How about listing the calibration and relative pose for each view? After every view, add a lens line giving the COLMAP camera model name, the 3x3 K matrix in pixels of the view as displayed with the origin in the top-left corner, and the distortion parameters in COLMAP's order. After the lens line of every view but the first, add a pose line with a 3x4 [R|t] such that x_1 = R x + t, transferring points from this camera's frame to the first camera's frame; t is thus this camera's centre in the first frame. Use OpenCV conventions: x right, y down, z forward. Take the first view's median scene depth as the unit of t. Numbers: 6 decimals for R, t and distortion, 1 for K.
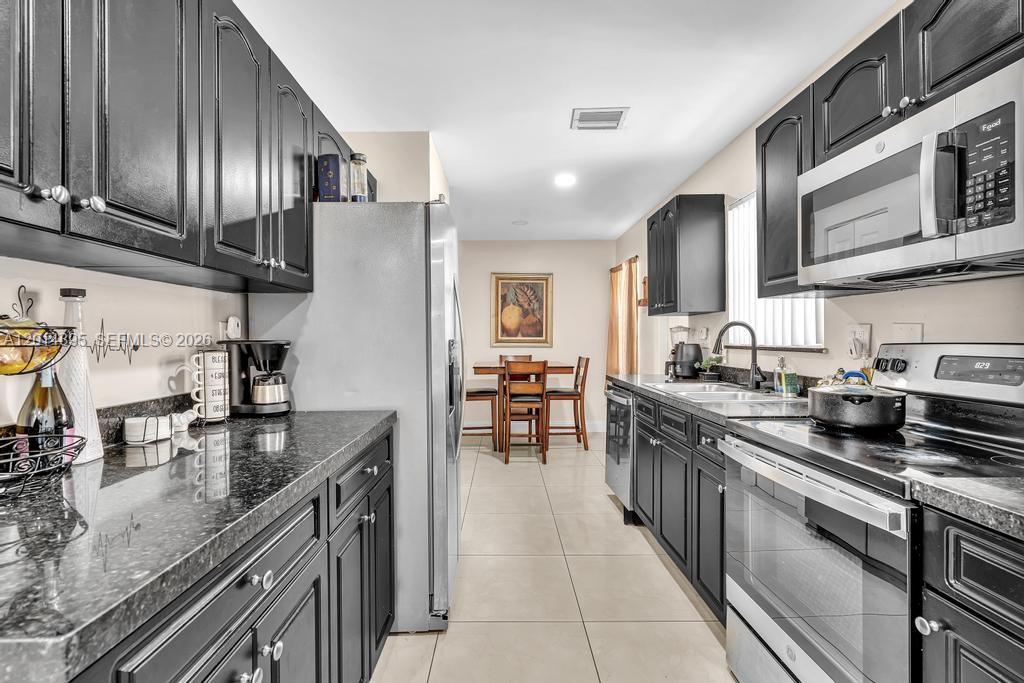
lens RADIAL K [[459.3, 0, 505.8], [0, 459.3, 336.7], [0, 0, 1]] dist [-0.014464, 0.003429]
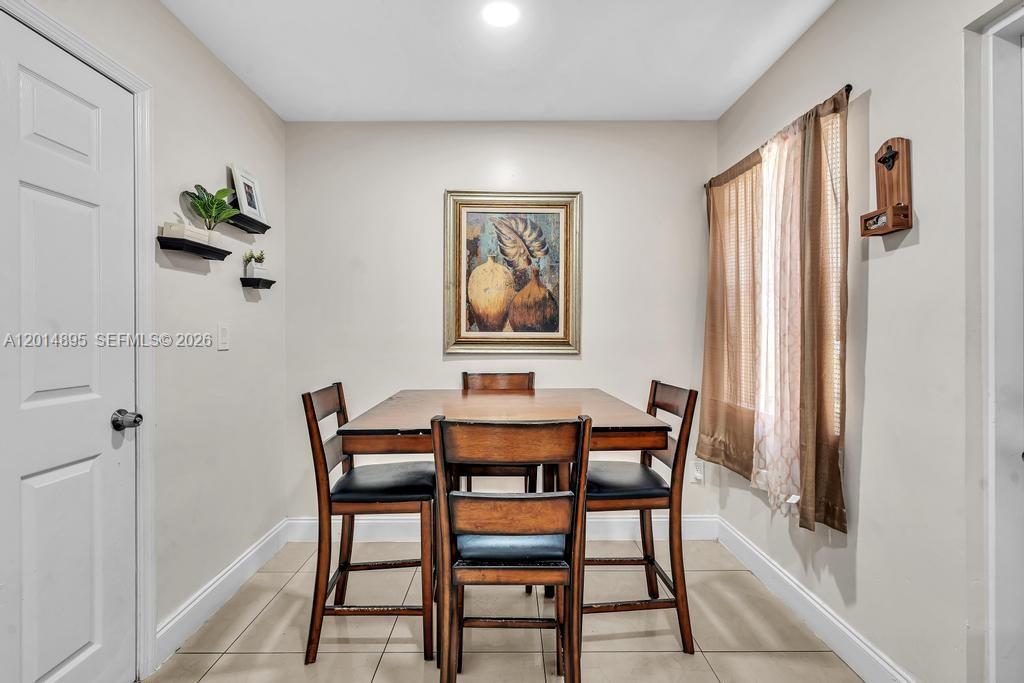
lens RADIAL K [[459.3, 0, 511.8], [0, 459.3, 336.4], [0, 0, 1]] dist [-0.014464, 0.003429]
pose [[0.999953, 0.000938, 0.009696, 0.031713], [-0.000965, 0.999996, 0.002750, 0.003160], [-0.009694, -0.002759, 0.999949, 0.565280]]
